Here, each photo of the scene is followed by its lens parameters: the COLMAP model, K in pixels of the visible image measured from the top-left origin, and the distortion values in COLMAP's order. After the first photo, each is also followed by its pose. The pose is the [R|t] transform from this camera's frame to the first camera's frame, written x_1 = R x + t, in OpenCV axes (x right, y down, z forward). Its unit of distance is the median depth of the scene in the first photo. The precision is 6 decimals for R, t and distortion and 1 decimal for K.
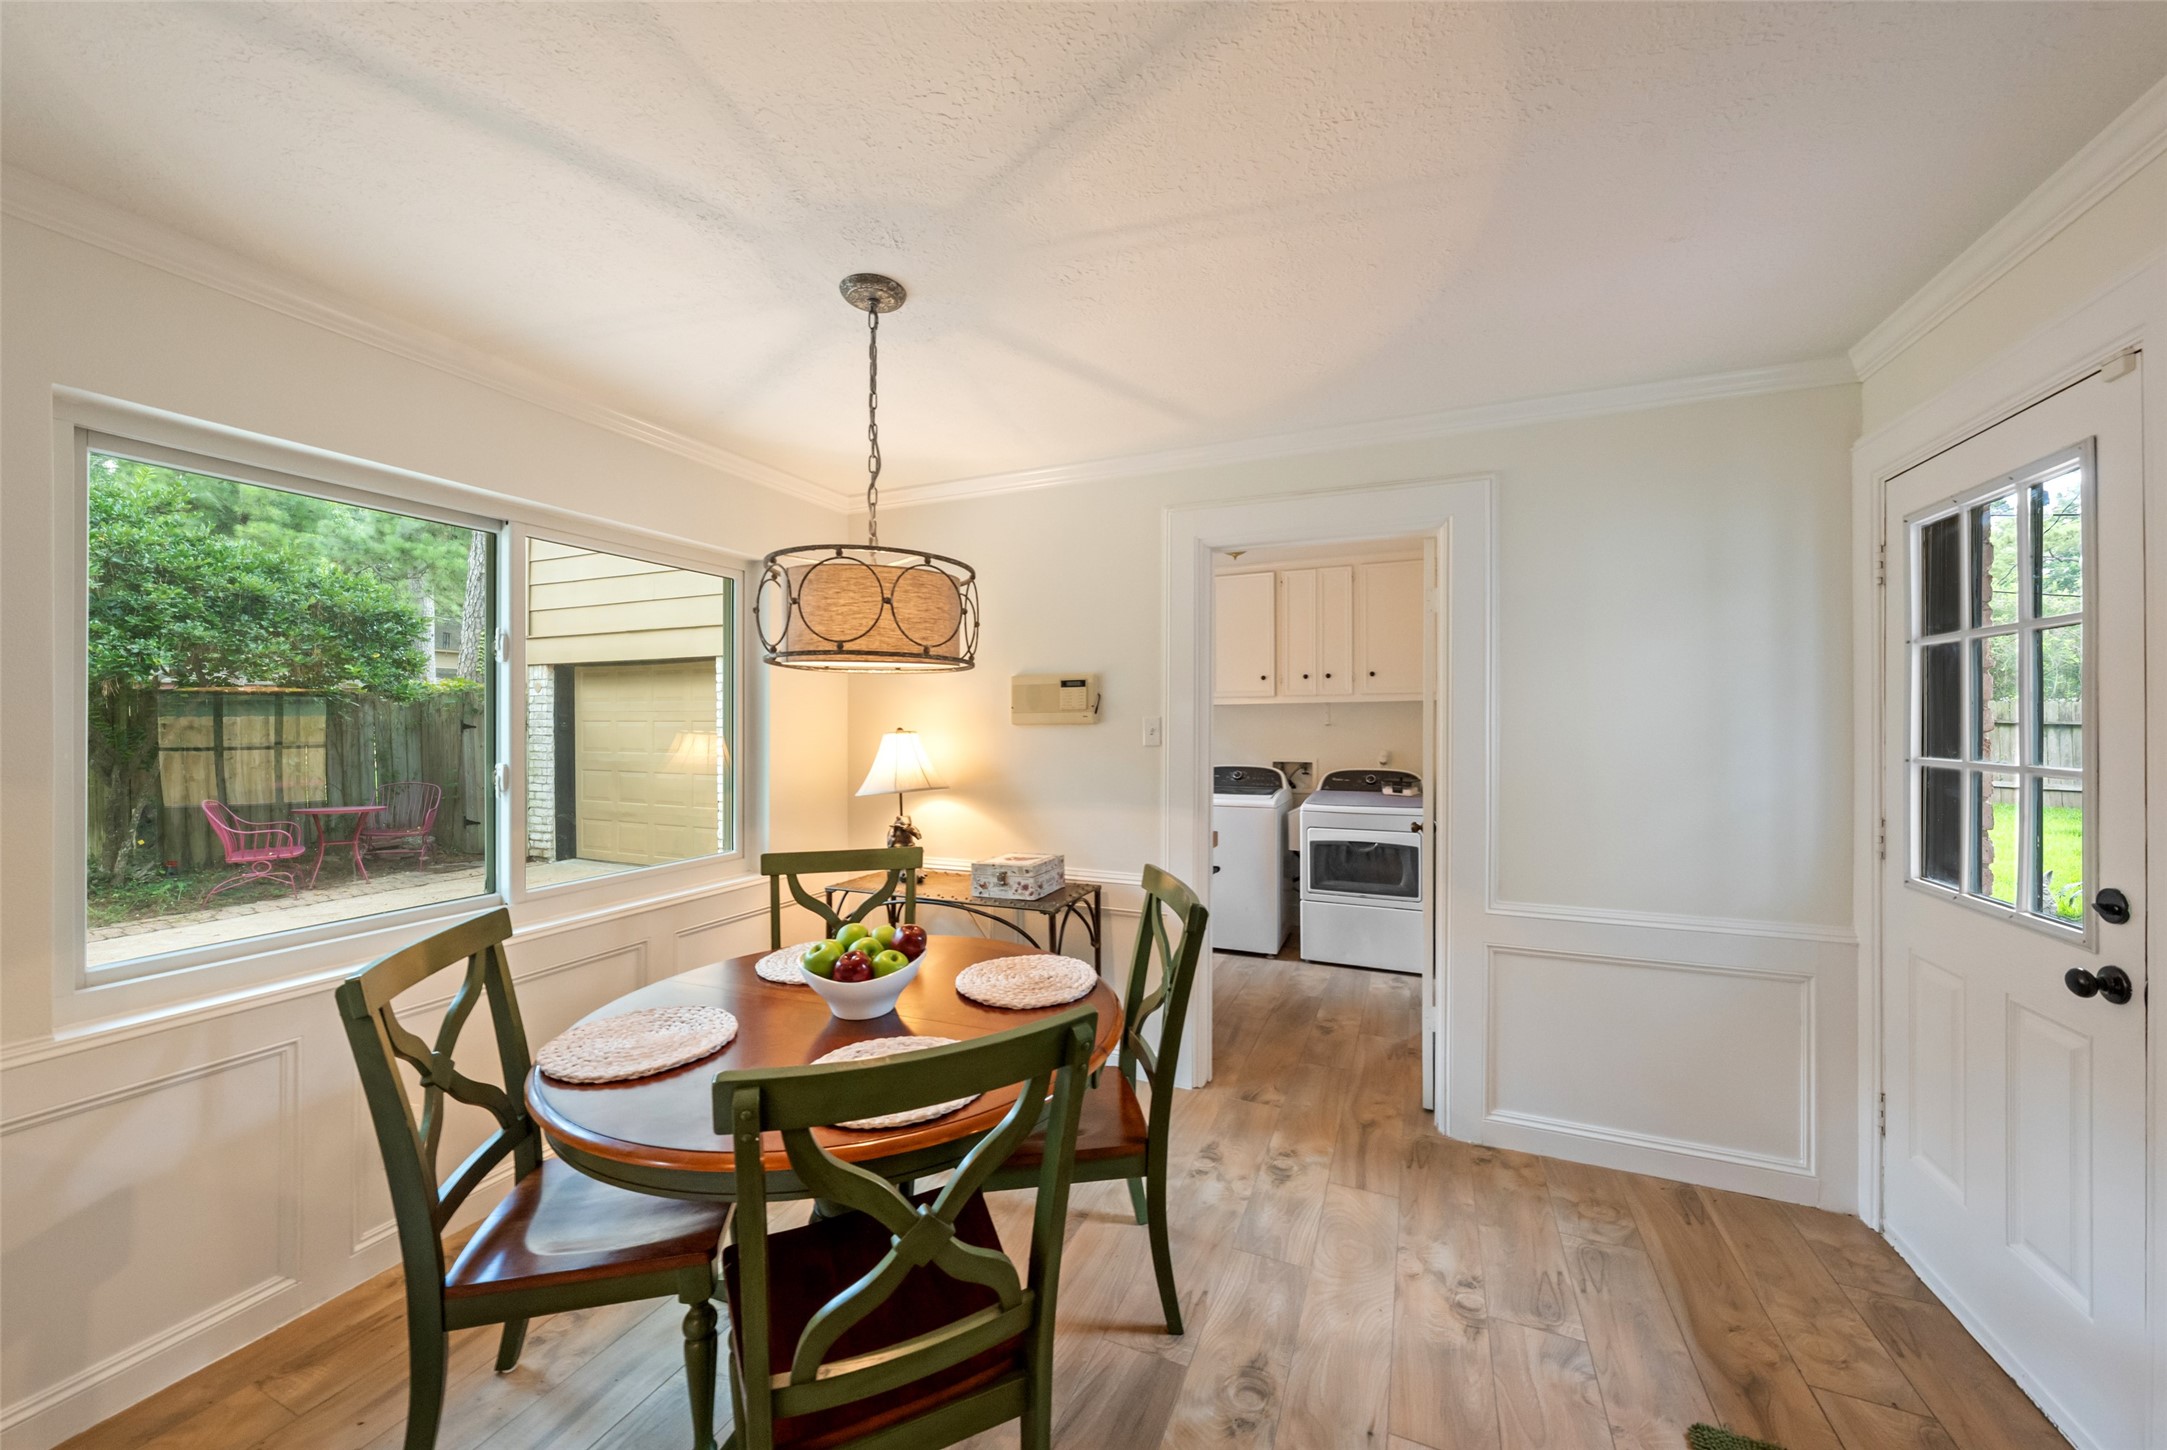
lens RADIAL K [[763.8, 0, 1098.5], [0, 763.8, 723.9], [0, 0, 1]] dist [-0.002947, 0.000212]
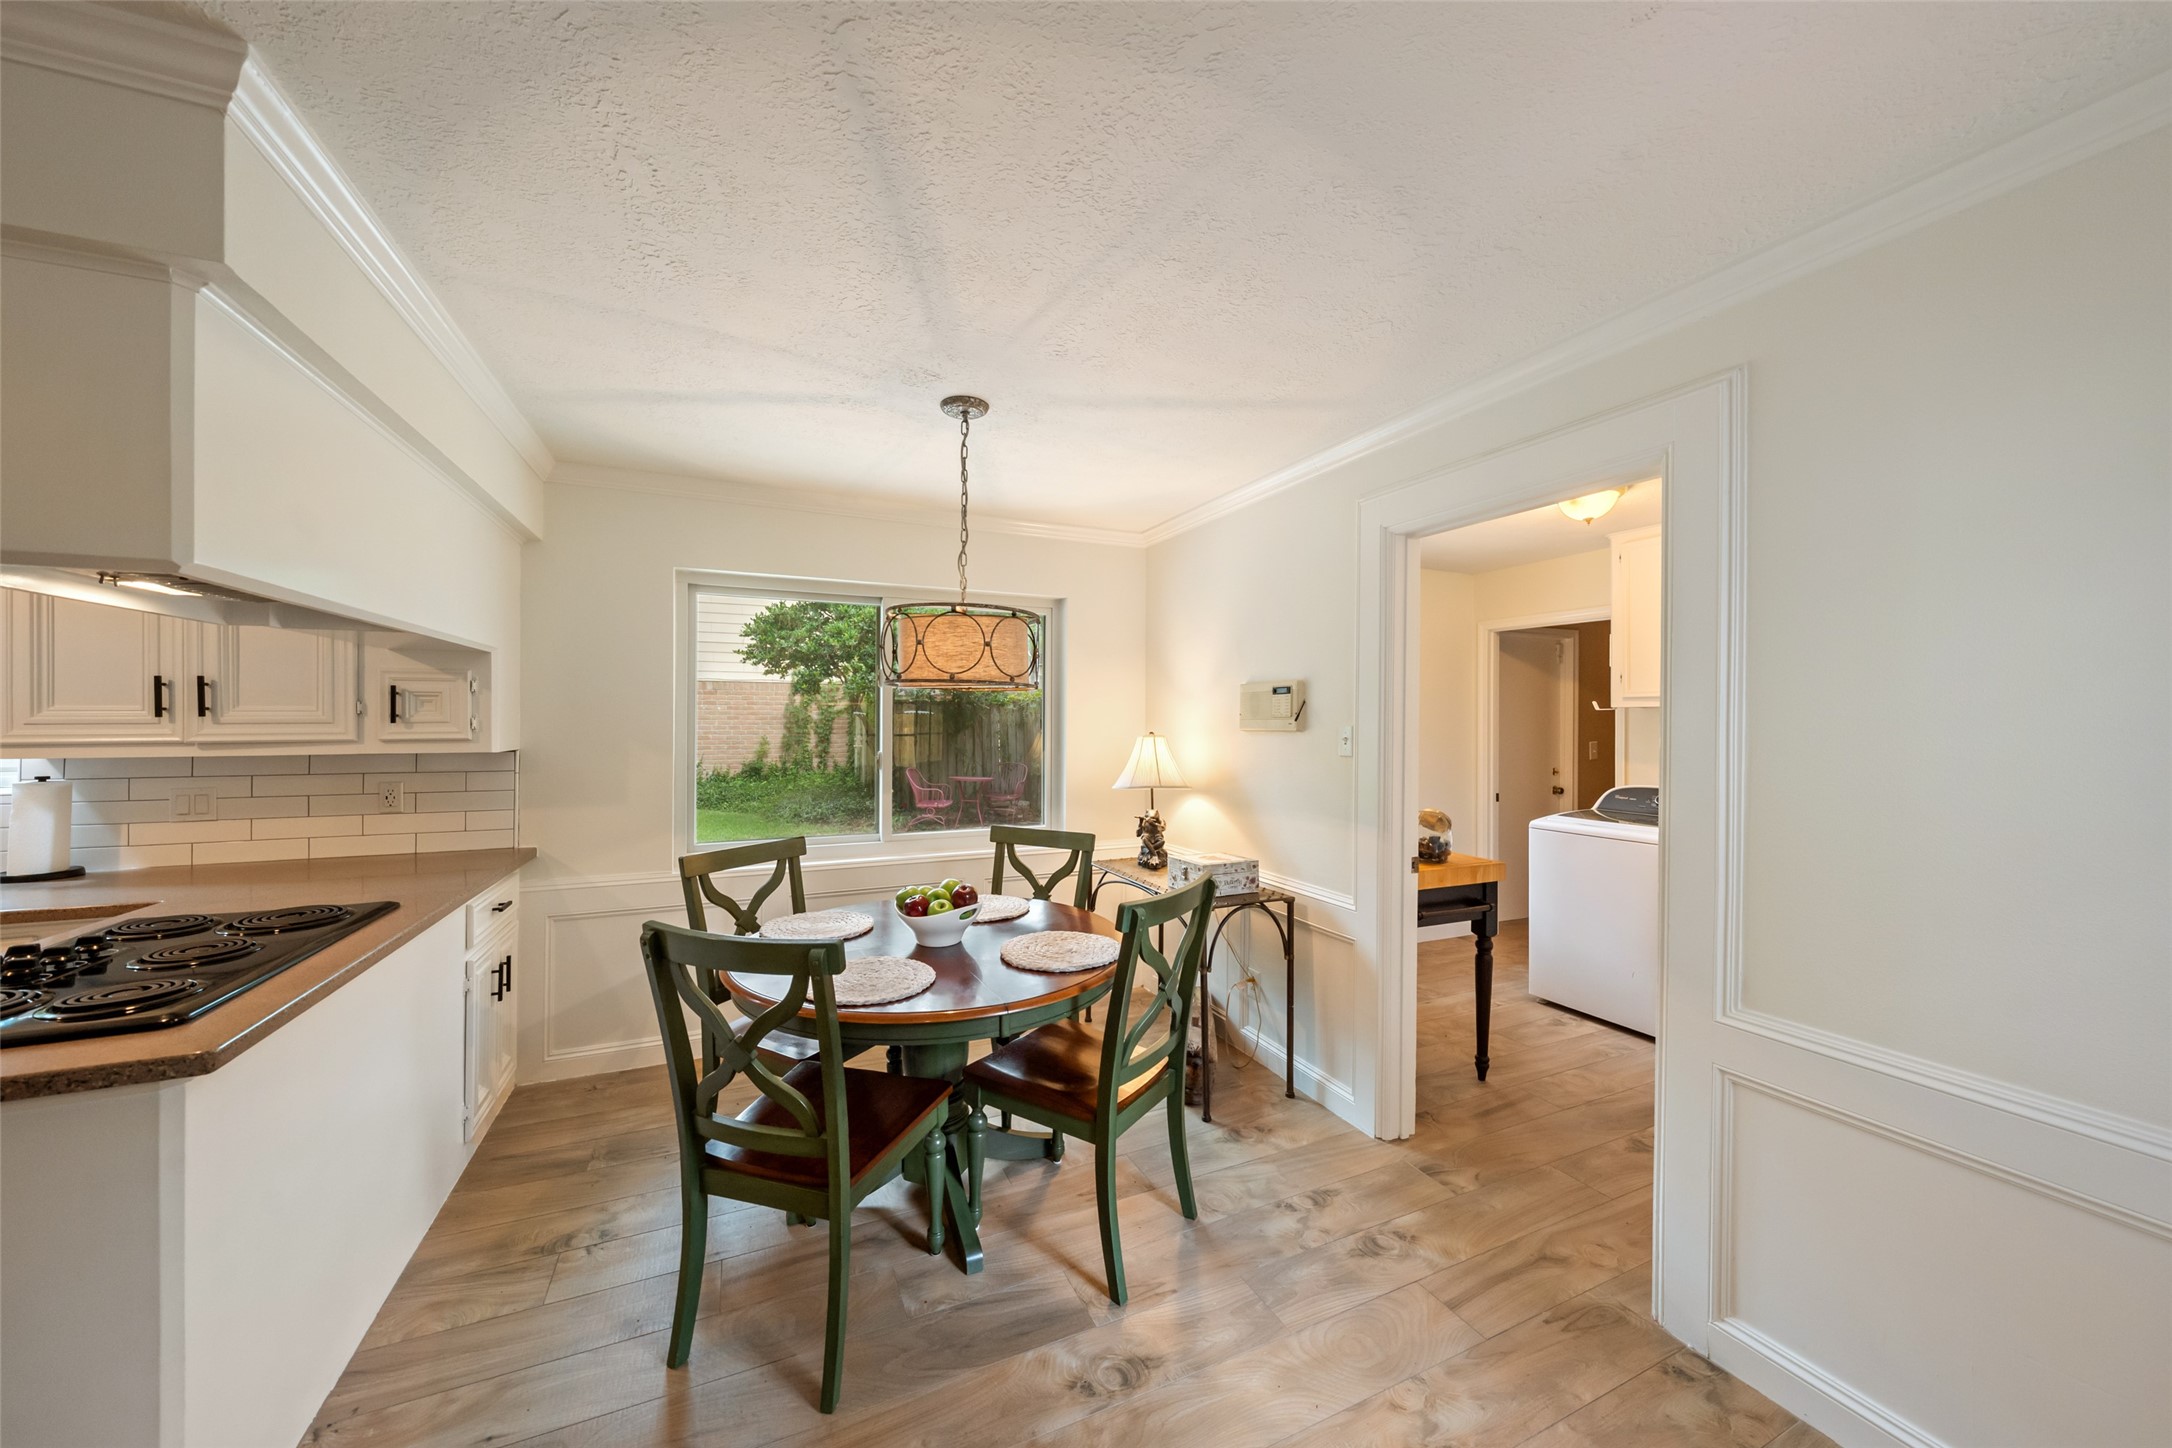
lens RADIAL K [[765.6, 0, 1104.7], [0, 765.6, 719.1], [0, 0, 1]] dist [-0.002947, 0.000212]
pose [[0.738545, 0.005127, -0.674185, 0.563721], [-0.009118, 0.999956, -0.002384, -0.013247], [0.674143, 0.007908, 0.738559, 0.129667]]
